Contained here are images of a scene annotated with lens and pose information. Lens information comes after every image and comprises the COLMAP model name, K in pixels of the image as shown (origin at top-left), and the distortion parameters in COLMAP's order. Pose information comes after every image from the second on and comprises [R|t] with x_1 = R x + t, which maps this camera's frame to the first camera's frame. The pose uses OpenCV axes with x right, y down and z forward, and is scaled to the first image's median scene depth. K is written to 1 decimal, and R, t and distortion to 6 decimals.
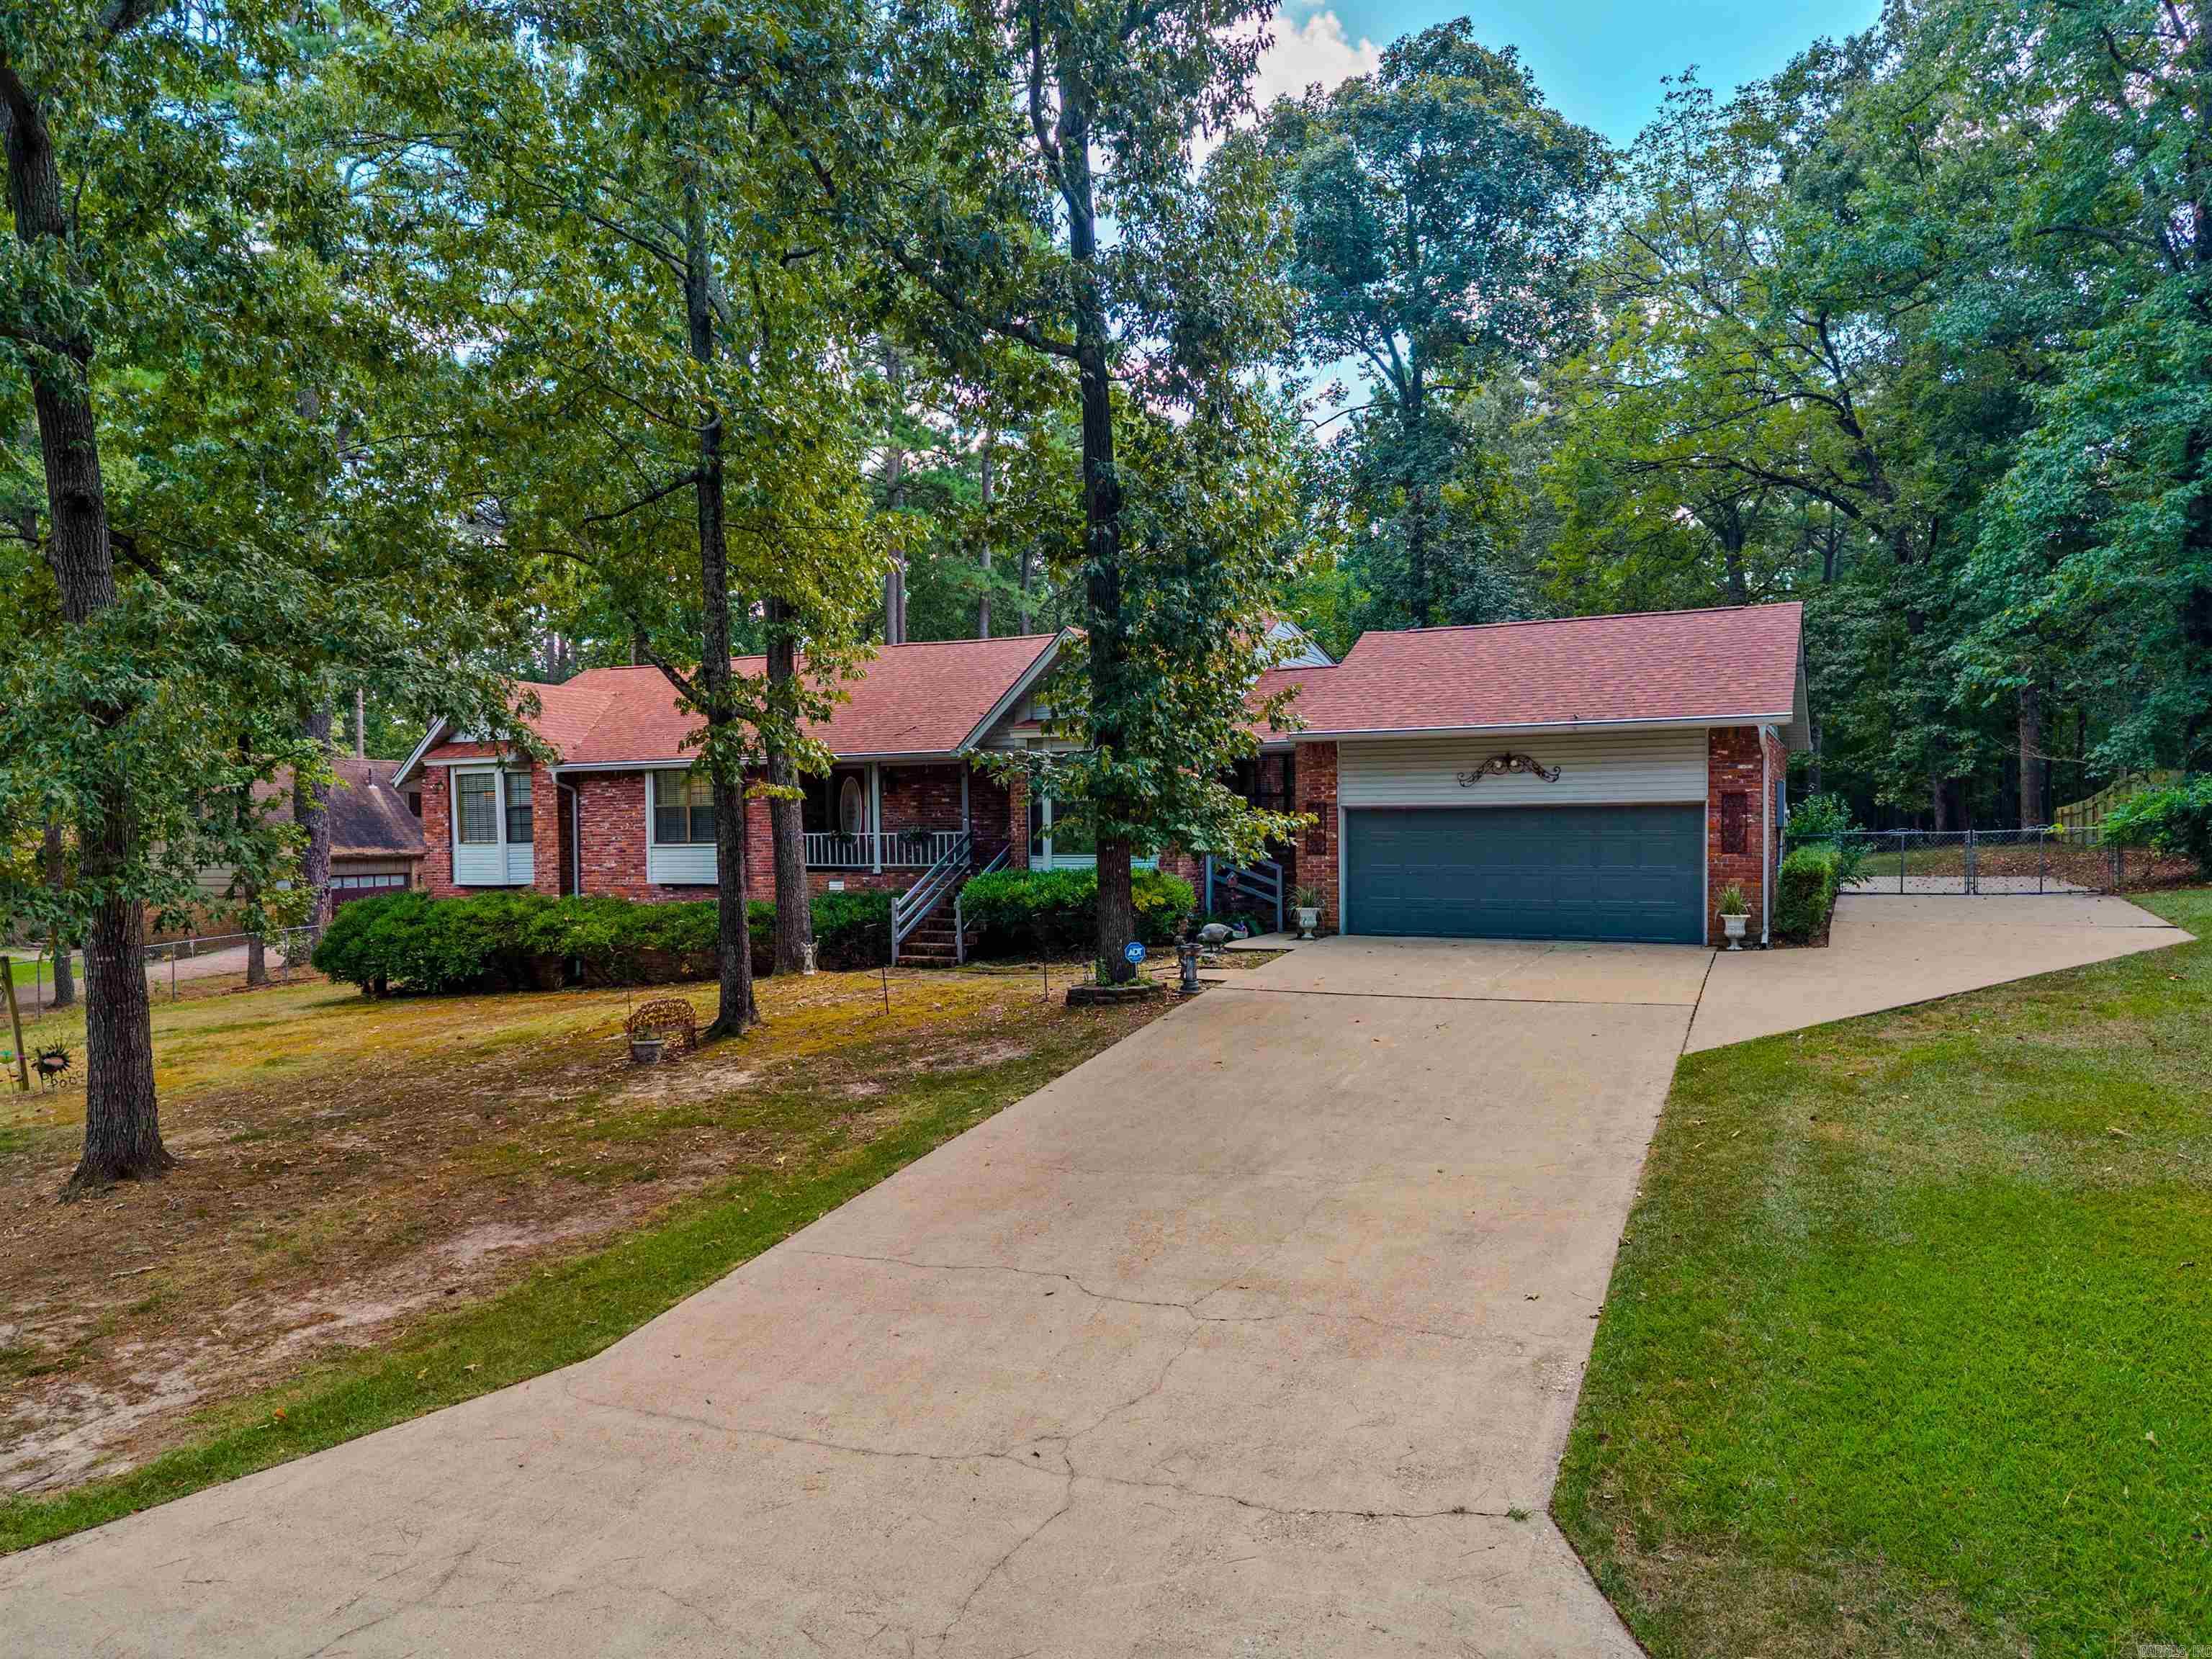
lens RADIAL K [[1552.5, 0, 1104.0], [0, 1552.5, 876.4], [0, 0, 1]] dist [0.009090, 0.002707]
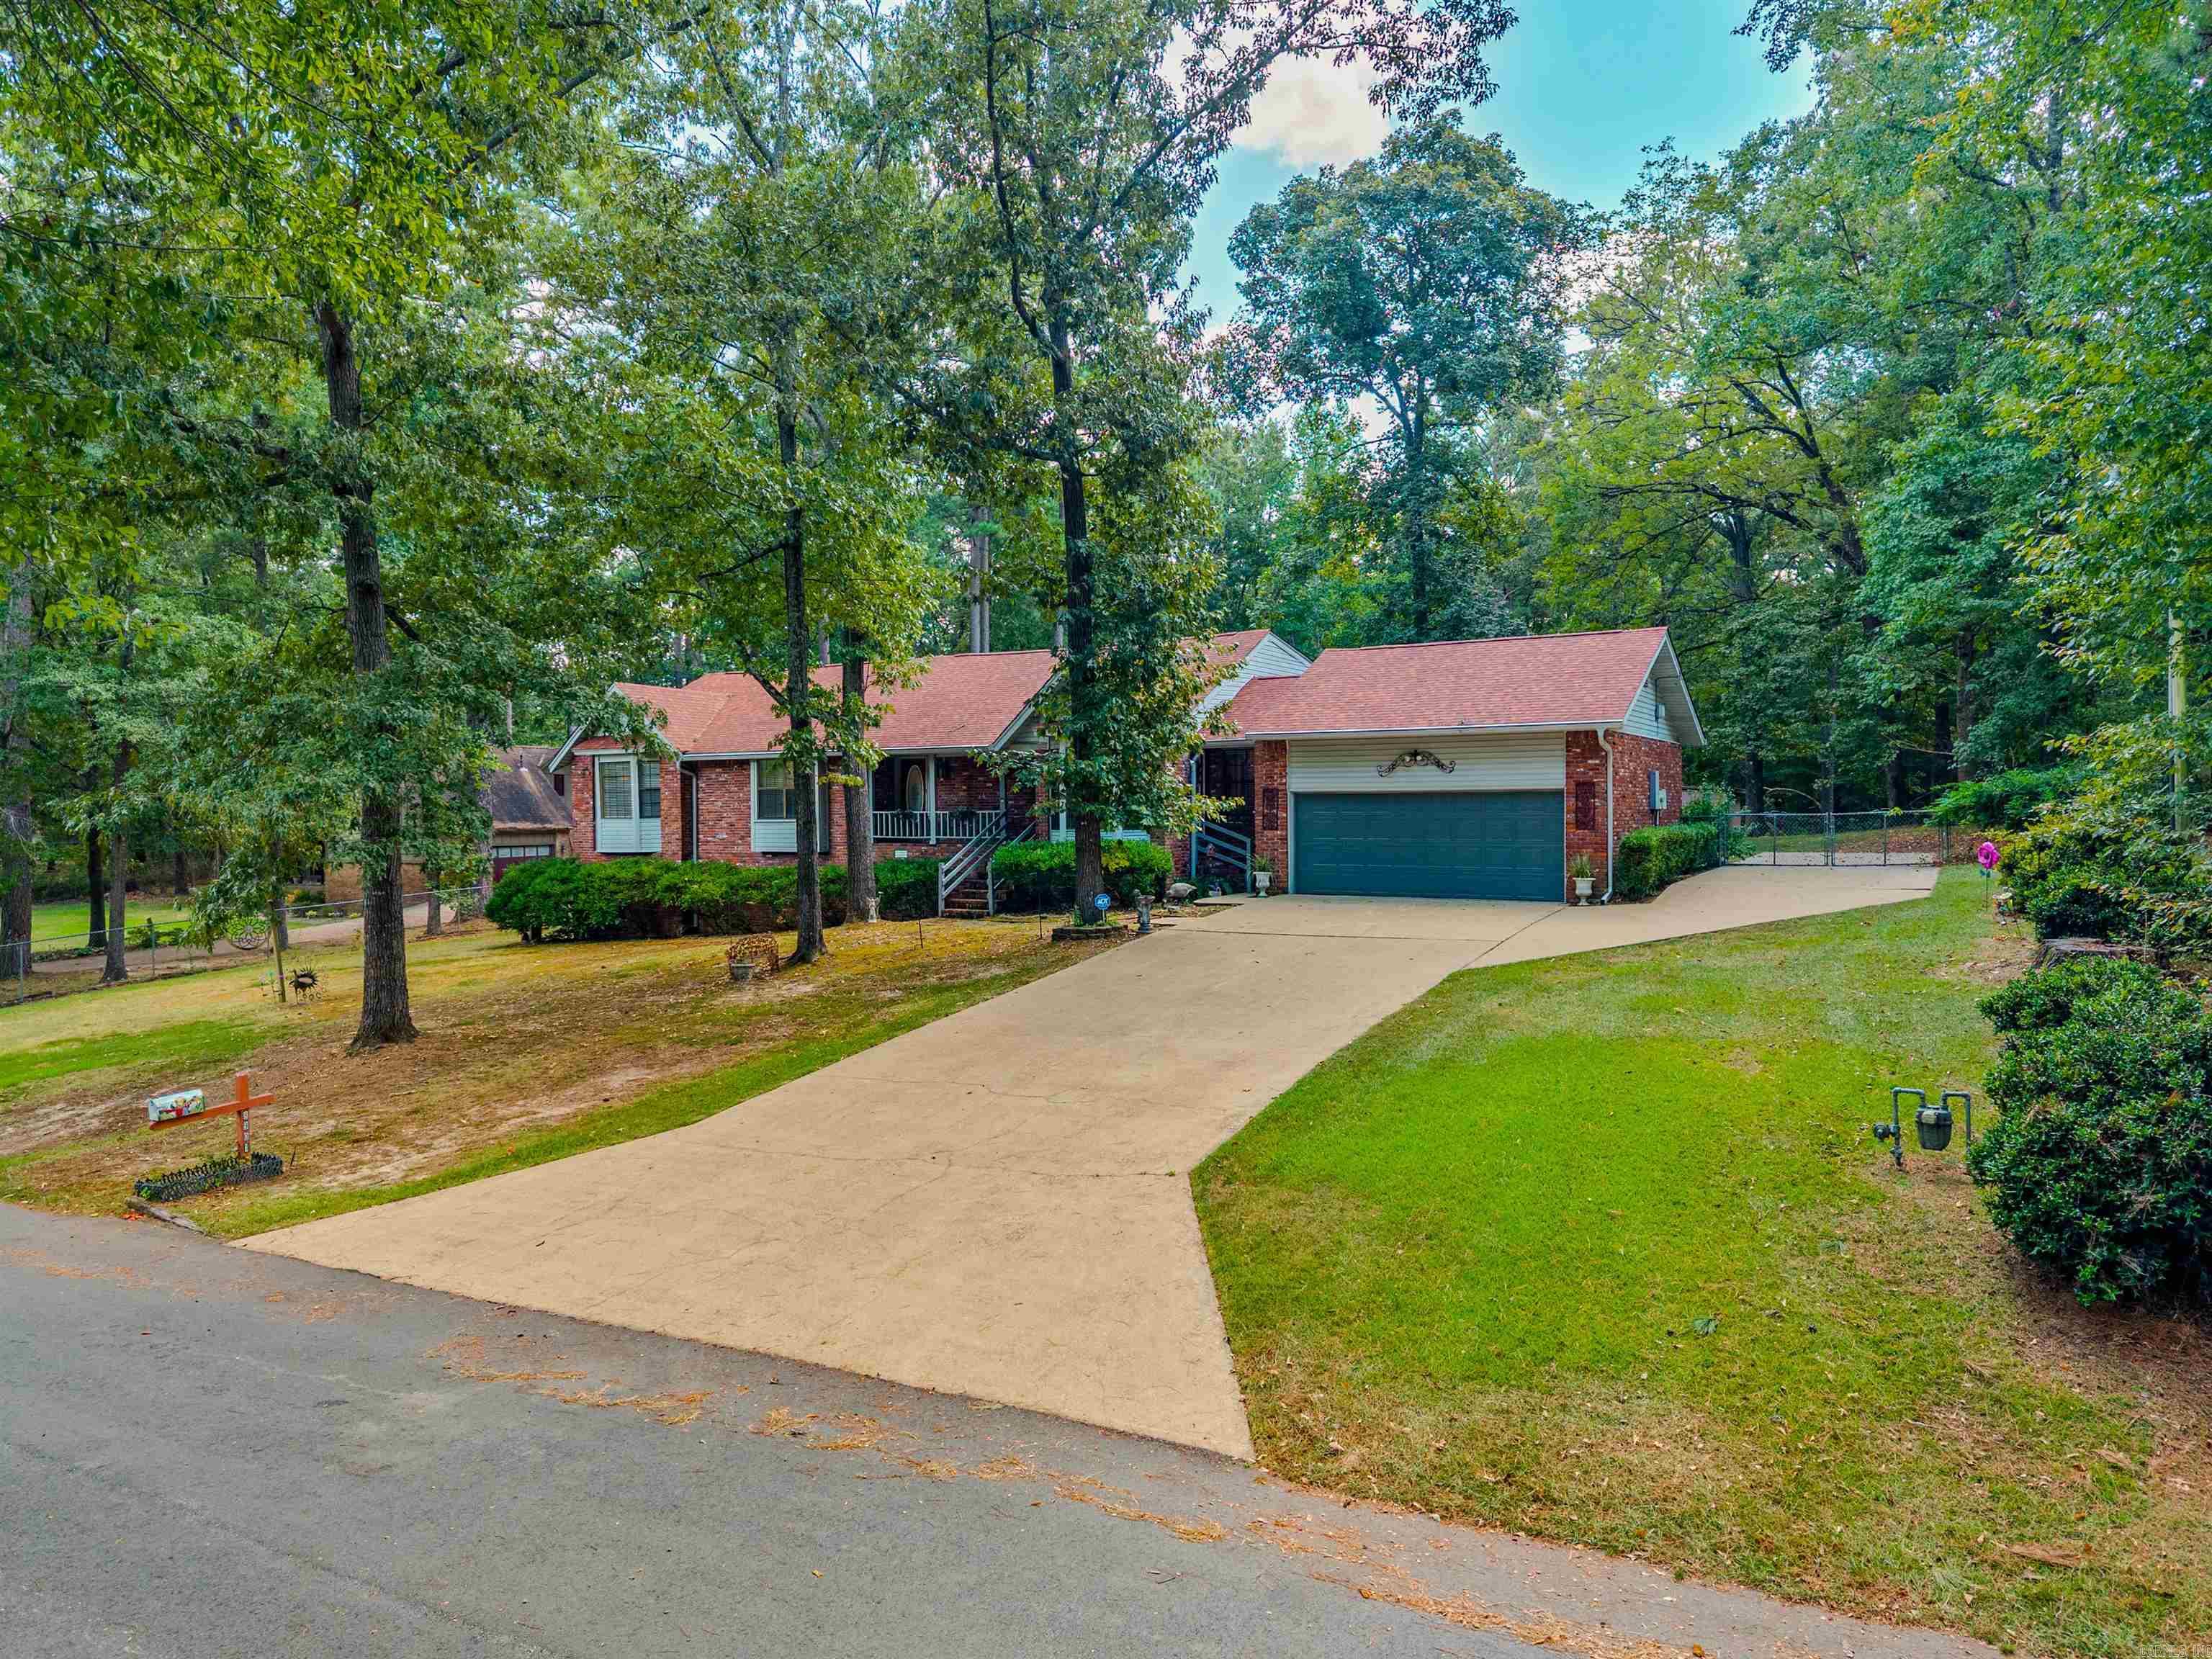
lens RADIAL K [[1512.2, 0, 1106.0], [0, 1512.2, 829.5], [0, 0, 1]] dist [0.026987, -0.000705]
pose [[0.997838, 0.004911, -0.065539, 0.086731], [-0.006022, 0.999841, -0.016772, 0.007282], [0.065446, 0.017130, 0.997709, -0.237744]]
